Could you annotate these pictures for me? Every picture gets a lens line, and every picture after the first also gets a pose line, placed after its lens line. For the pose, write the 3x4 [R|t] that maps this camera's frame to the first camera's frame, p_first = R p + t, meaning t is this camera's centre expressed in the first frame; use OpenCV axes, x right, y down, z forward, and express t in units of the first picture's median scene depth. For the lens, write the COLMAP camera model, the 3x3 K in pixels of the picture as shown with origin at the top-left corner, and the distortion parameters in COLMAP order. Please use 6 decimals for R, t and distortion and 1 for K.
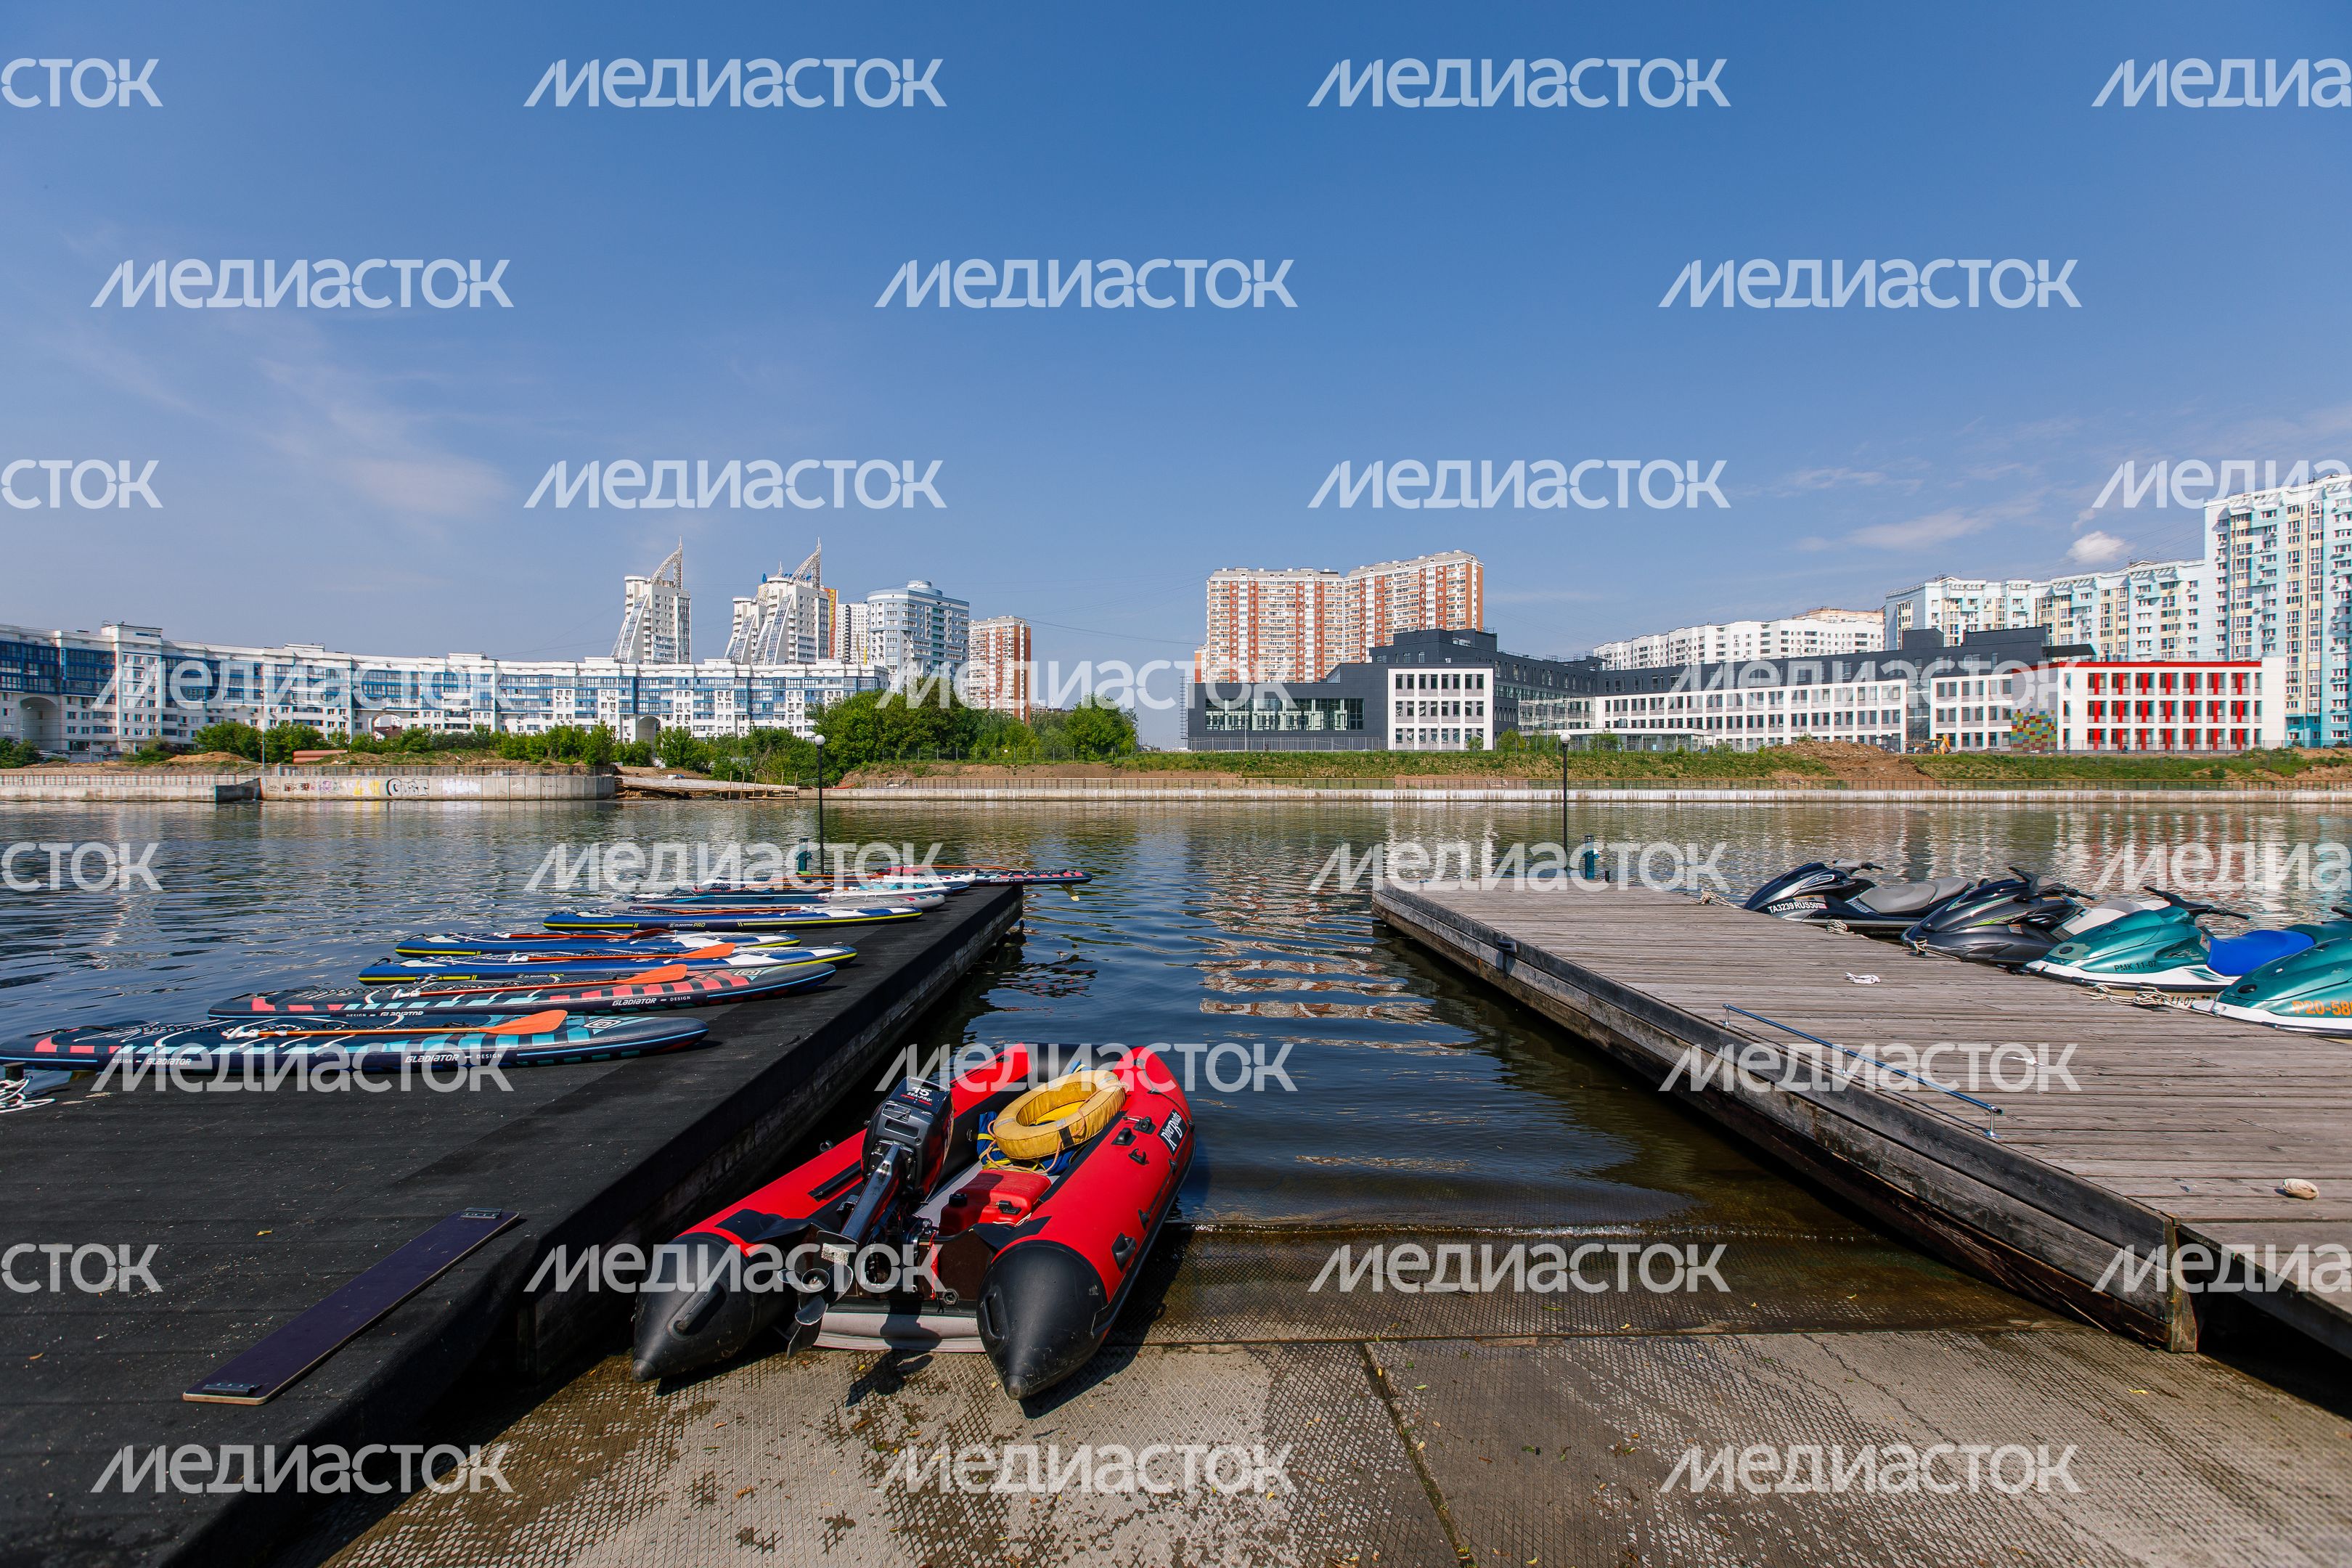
lens RADIAL K [[1041.7, 0, 1176.2], [0, 1041.7, 790.9], [0, 0, 1]] dist [0.009955, -0.004418]
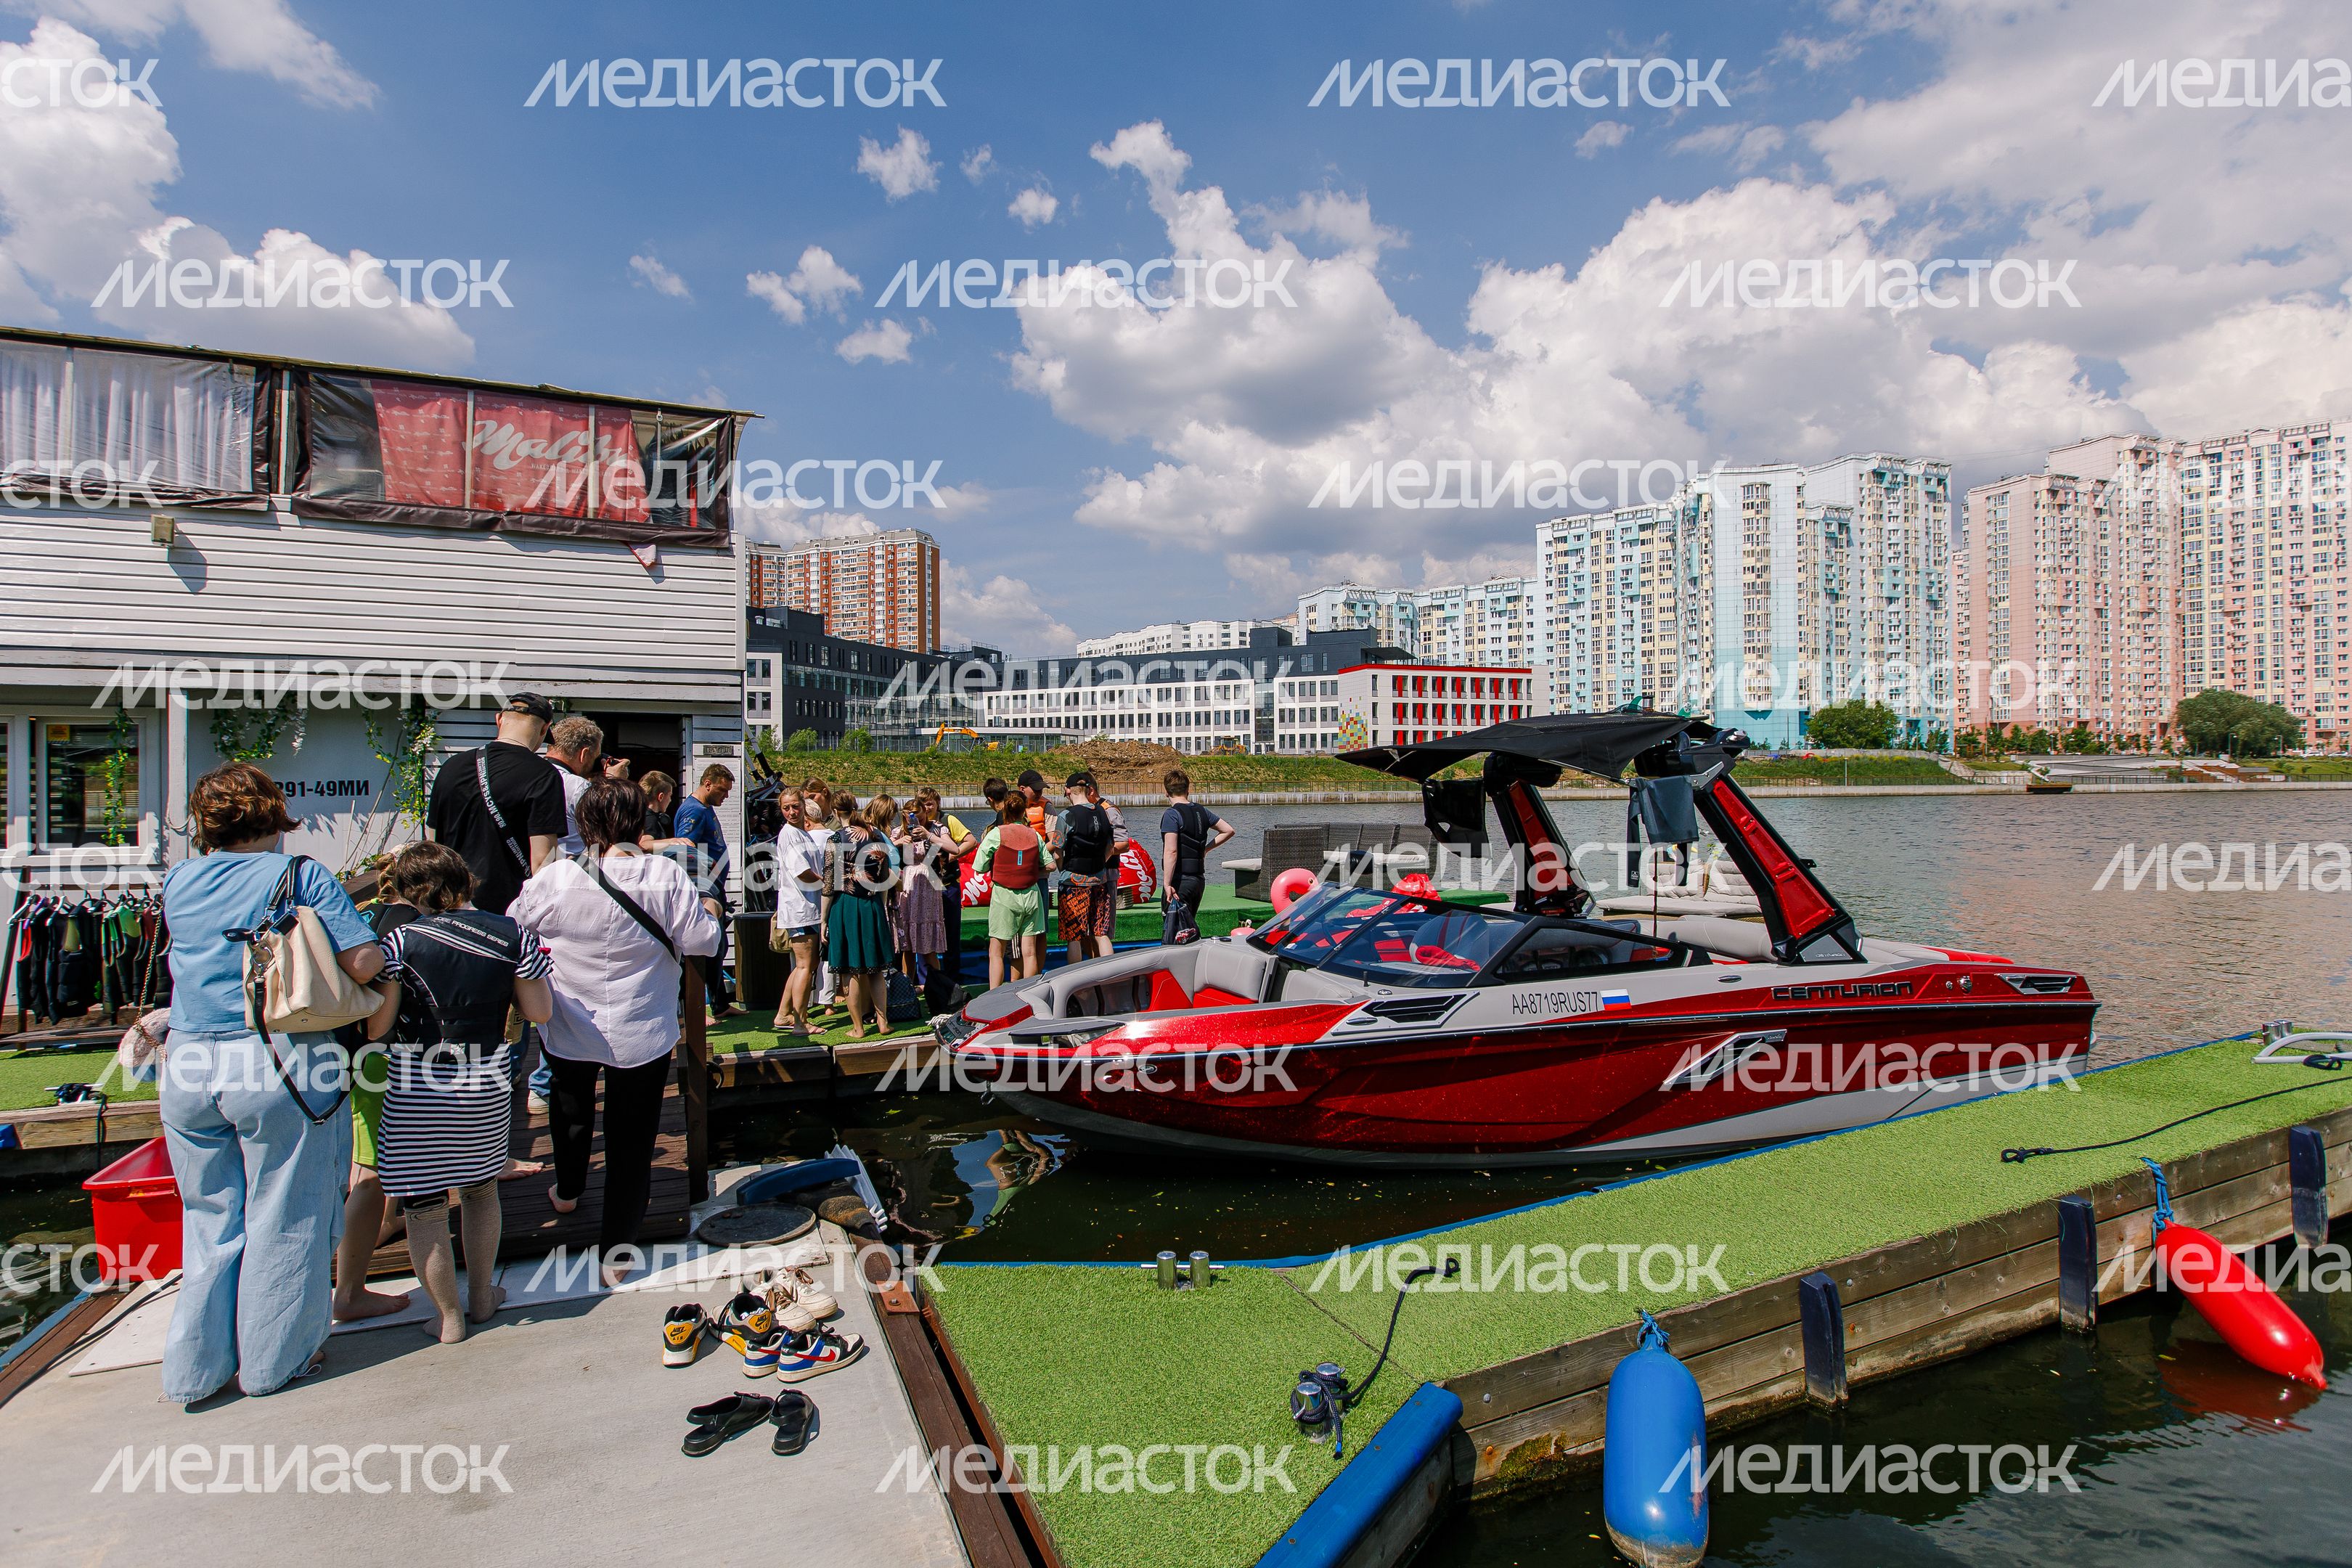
lens RADIAL K [[1139.9, 0, 1134.4], [0, 1139.9, 780.6], [0, 0, 1]] dist [0.001608, -0.001507]
pose [[0.940545, -0.007313, 0.339591, 0.235886], [0.012763, 0.999823, -0.013821, 0.001208], [-0.339430, 0.017333, 0.940472, 0.043704]]
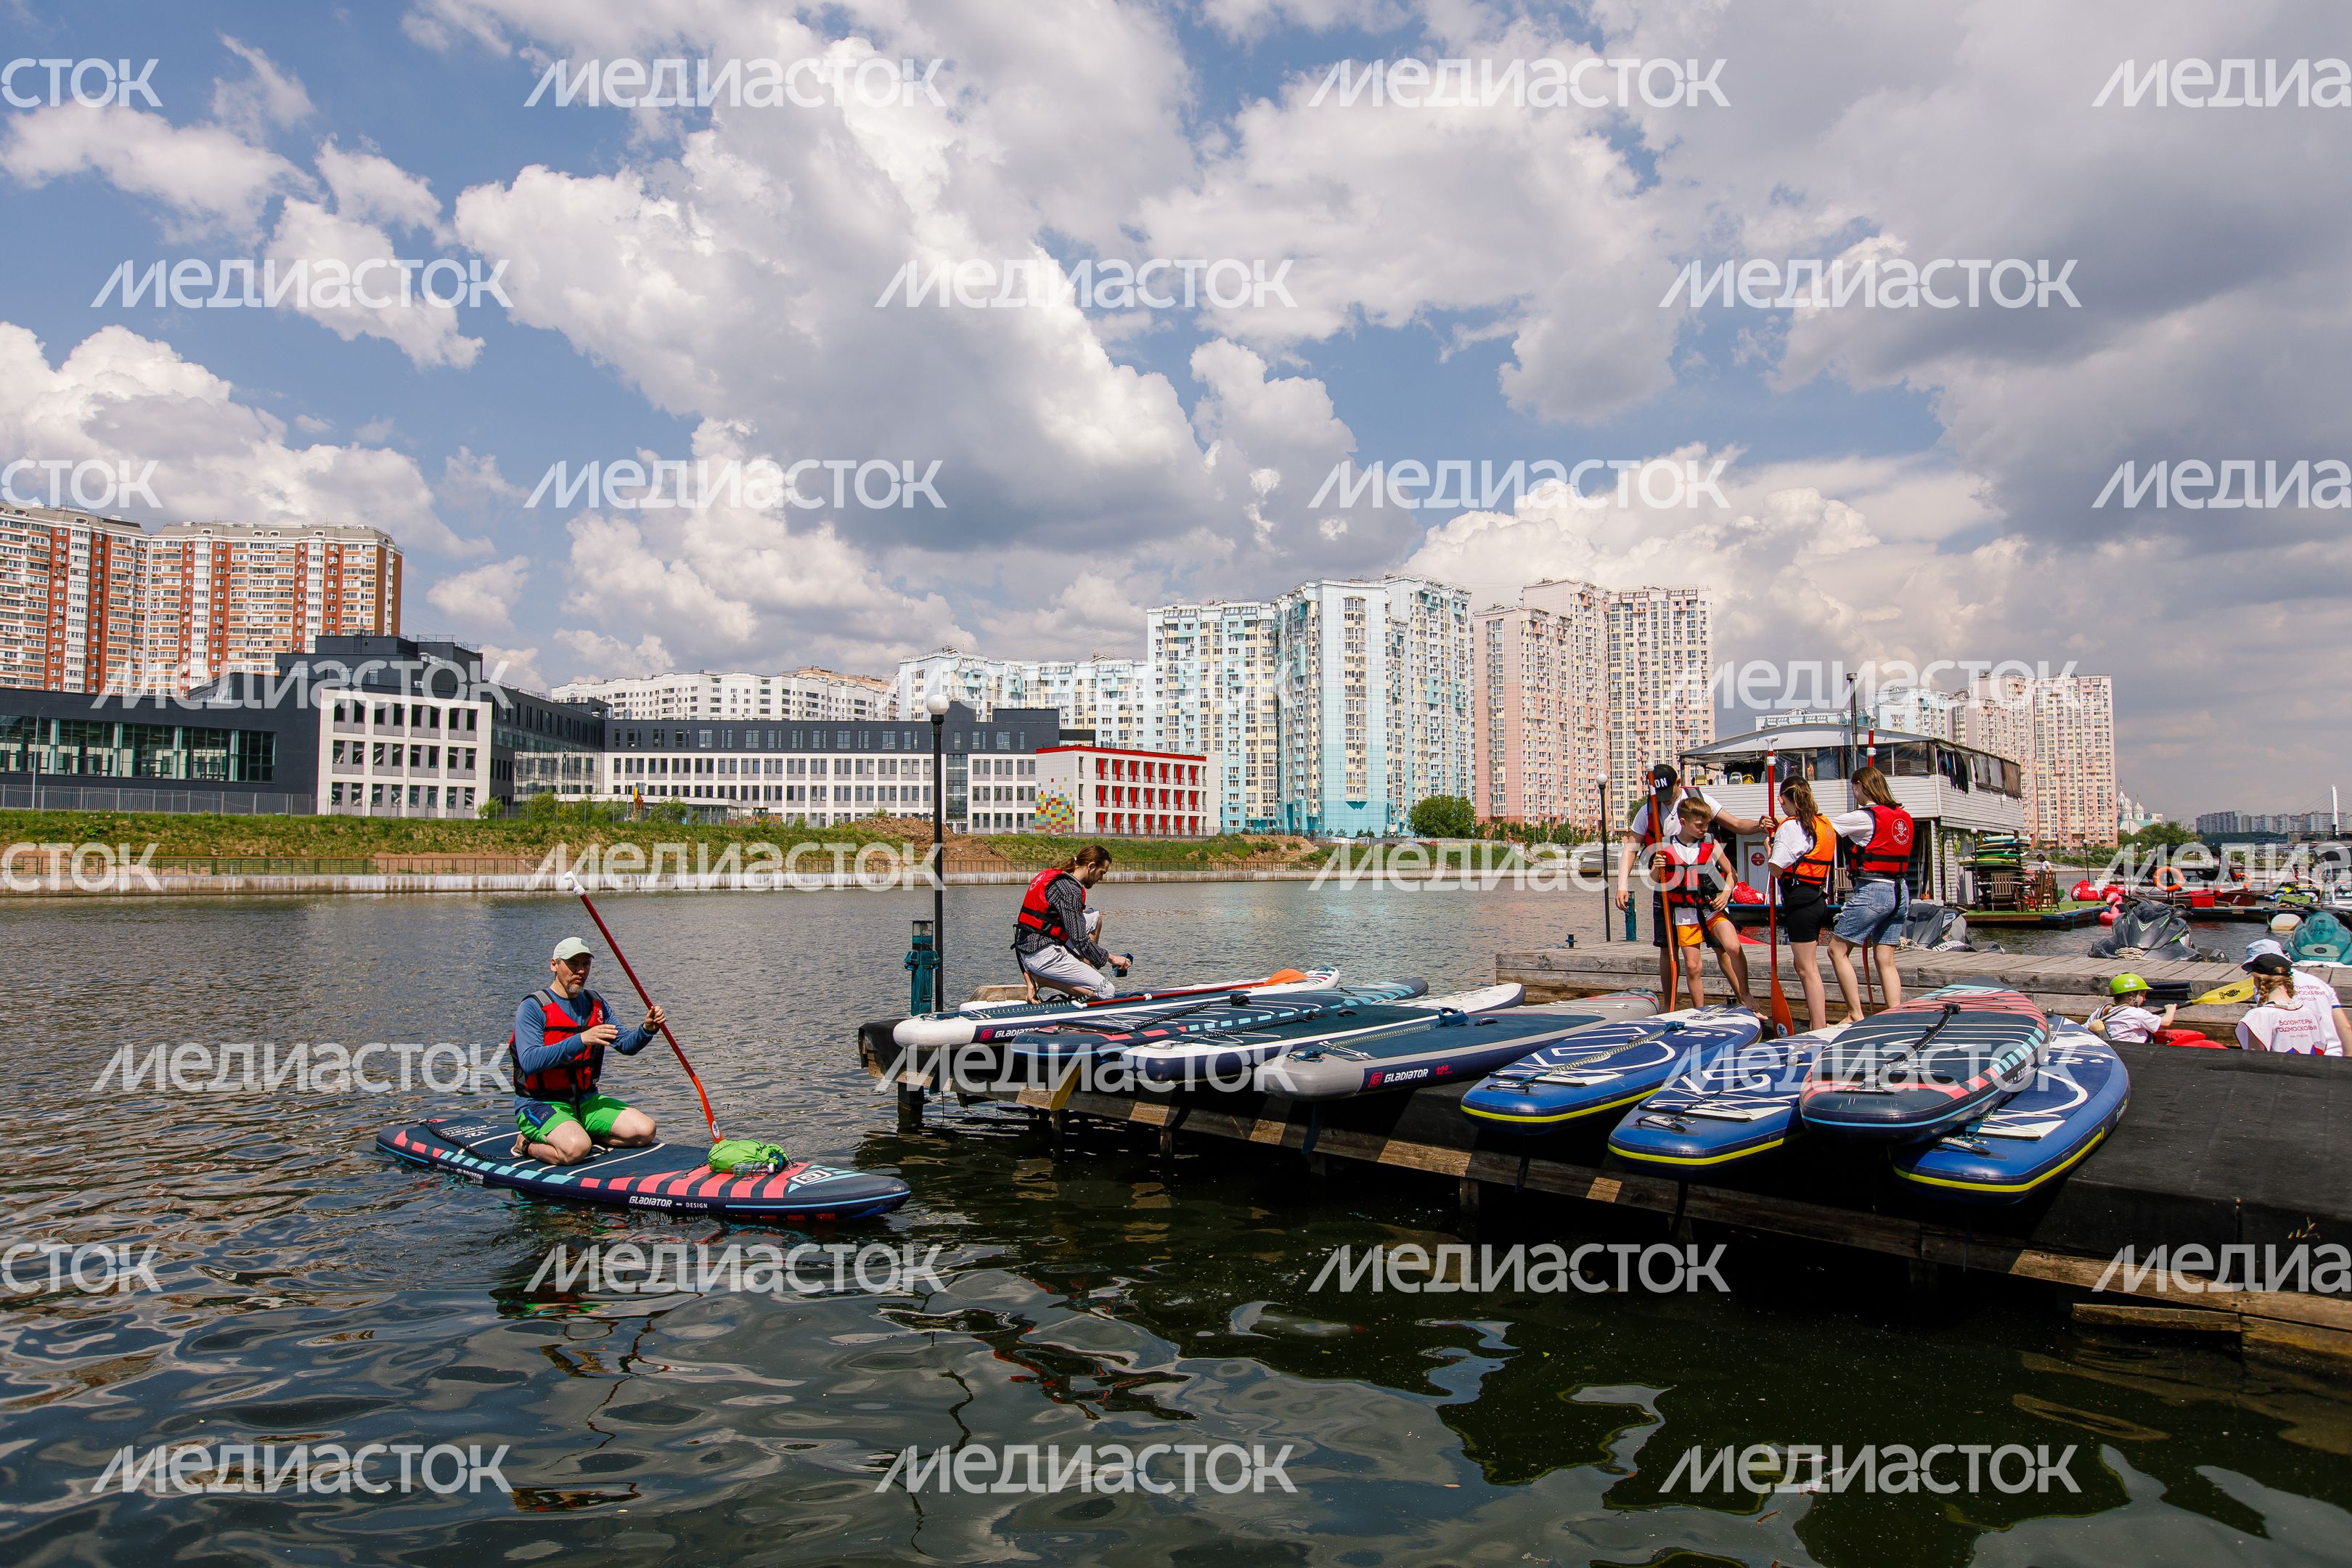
lens RADIAL K [[1371.7, 0, 1180.2], [0, 1371.7, 779.8], [0, 0, 1]] dist [0.000177, 0.000707]
pose [[0.665388, 0.045153, 0.745131, -0.065937], [0.010217, 0.997525, -0.069572, 0.002687], [-0.746427, 0.053905, 0.663280, 0.044642]]
